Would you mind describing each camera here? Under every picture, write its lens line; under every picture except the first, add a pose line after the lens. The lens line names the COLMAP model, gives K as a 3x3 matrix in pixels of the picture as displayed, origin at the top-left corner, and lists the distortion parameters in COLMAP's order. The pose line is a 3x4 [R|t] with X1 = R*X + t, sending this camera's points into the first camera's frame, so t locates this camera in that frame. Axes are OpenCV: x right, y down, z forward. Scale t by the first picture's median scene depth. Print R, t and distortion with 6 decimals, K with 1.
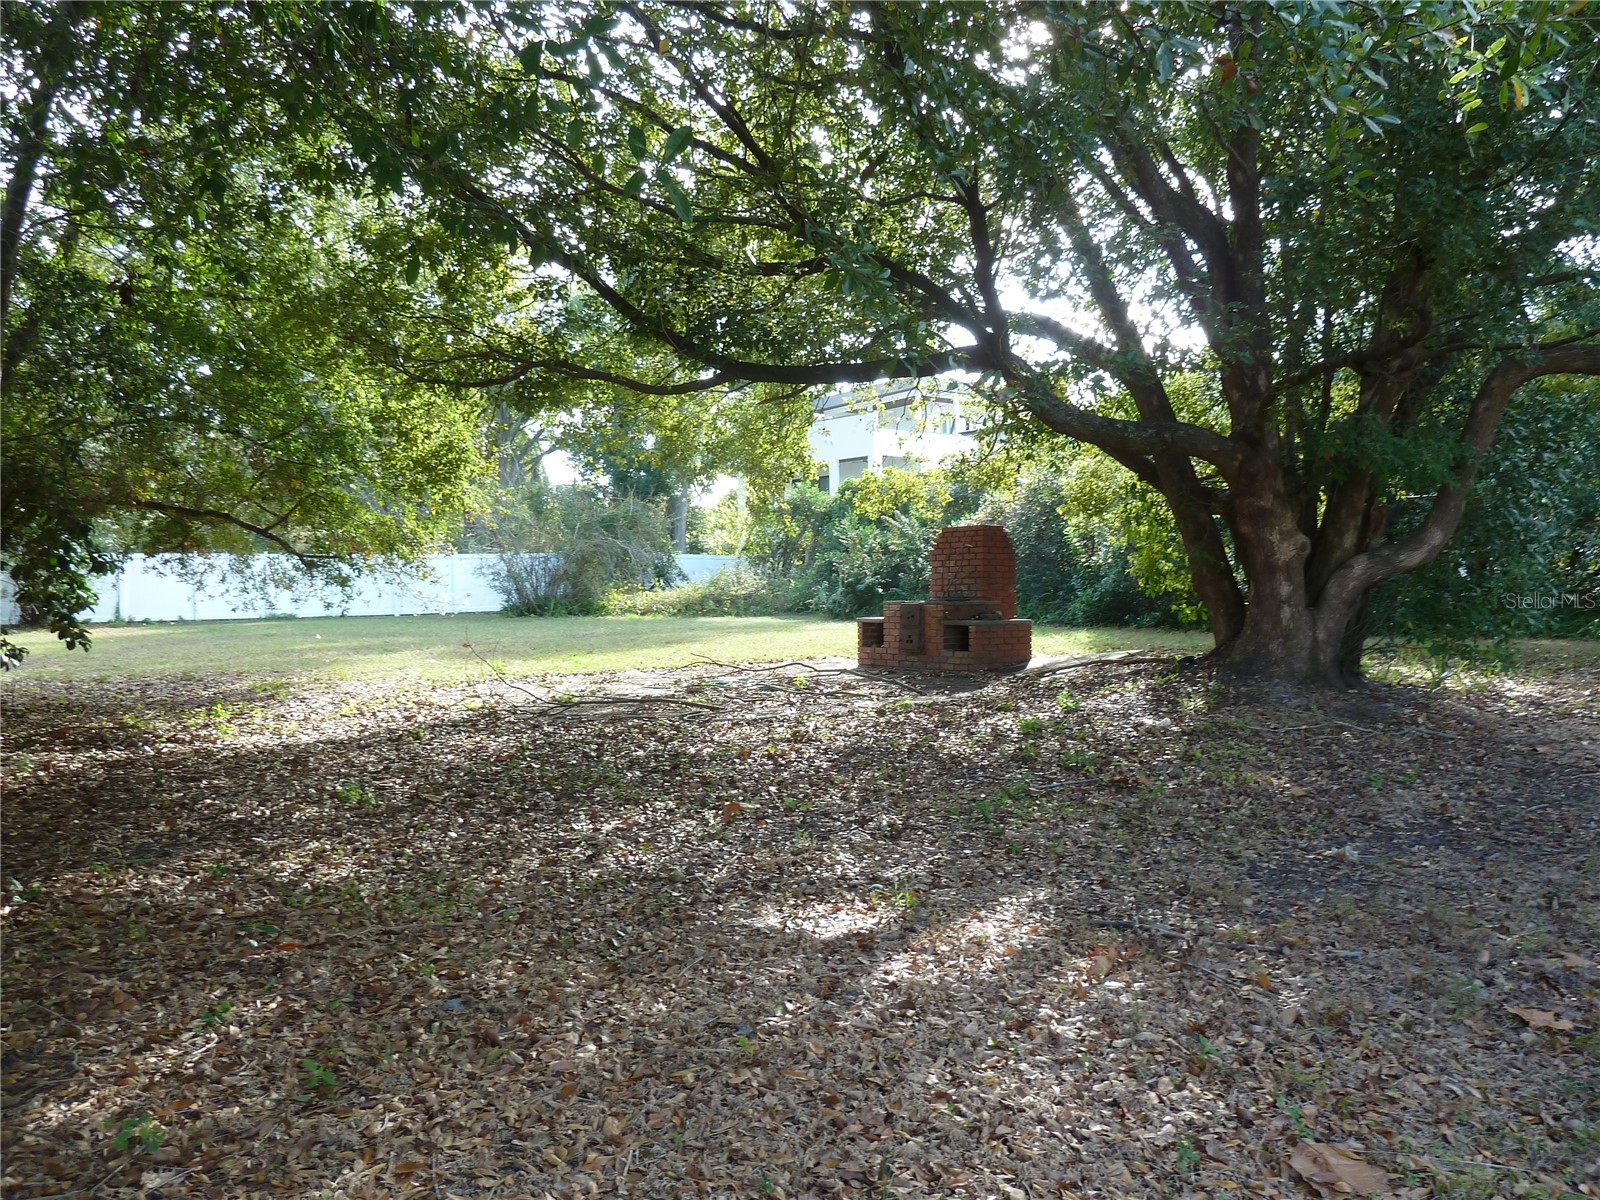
lens RADIAL K [[1175.7, 0, 798.5], [0, 1175.7, 598.6], [0, 0, 1]] dist [0.000701, 0.000737]
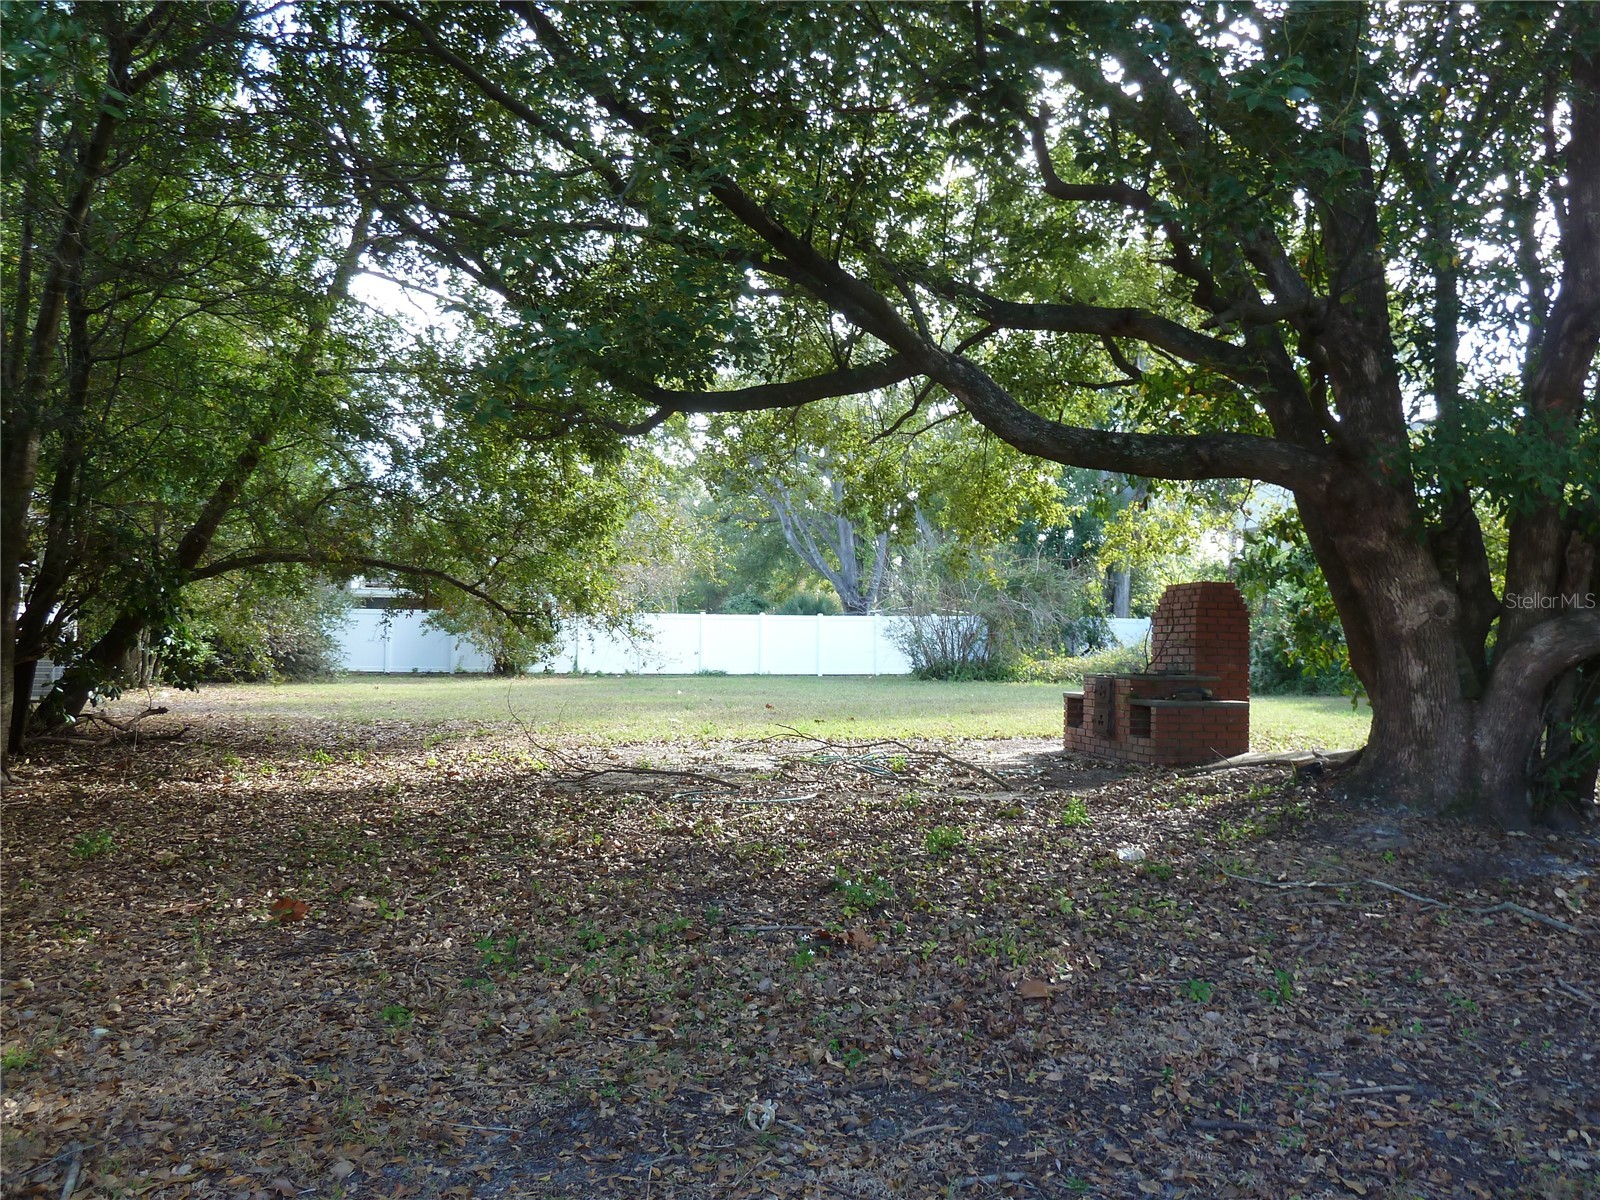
lens RADIAL K [[1175.7, 0, 800.5], [0, 1175.7, 603.3], [0, 0, 1]] dist [0.000701, 0.000737]
pose [[0.900189, 0.002951, -0.435490, 0.111192], [-0.024954, 0.998684, -0.044815, -0.002237], [0.434784, 0.051209, 0.899077, 0.069251]]
